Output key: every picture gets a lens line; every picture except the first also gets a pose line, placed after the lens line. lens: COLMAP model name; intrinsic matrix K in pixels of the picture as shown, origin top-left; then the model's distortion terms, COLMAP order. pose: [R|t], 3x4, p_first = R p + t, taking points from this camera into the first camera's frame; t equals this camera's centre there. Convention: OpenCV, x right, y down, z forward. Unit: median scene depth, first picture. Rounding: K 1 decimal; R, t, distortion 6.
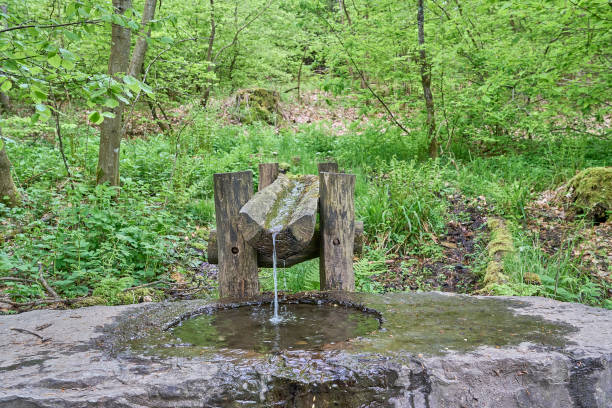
lens RADIAL K [[622.4, 0, 304.3], [0, 622.4, 200.7], [0, 0, 1]] dist [0.010381, 0.151449]
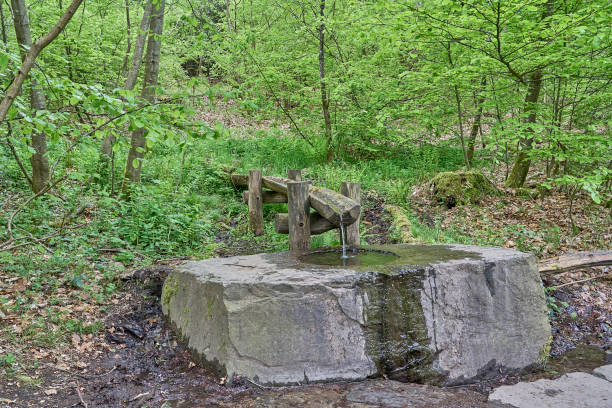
lens RADIAL K [[564.1, 0, 306.0], [0, 564.1, 204.0], [0, 0, 1]] dist [-0.001564, 0.082231]
pose [[0.968035, -0.011366, 0.250559, -0.371199], [0.005020, 0.999651, 0.025950, -0.017868], [-0.250767, -0.023863, 0.967753, -0.441718]]
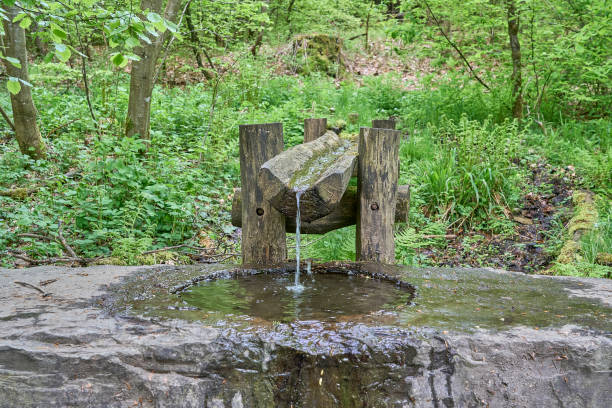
lens RADIAL K [[719.1, 0, 304.0], [0, 719.1, 200.7], [0, 0, 1]] dist [0.006535, -0.000045]
pose [[0.994833, 0.039215, -0.093644, 0.033949], [-0.034729, 0.998192, 0.049060, 0.008157], [0.095398, -0.045554, 0.994396, -0.012450]]
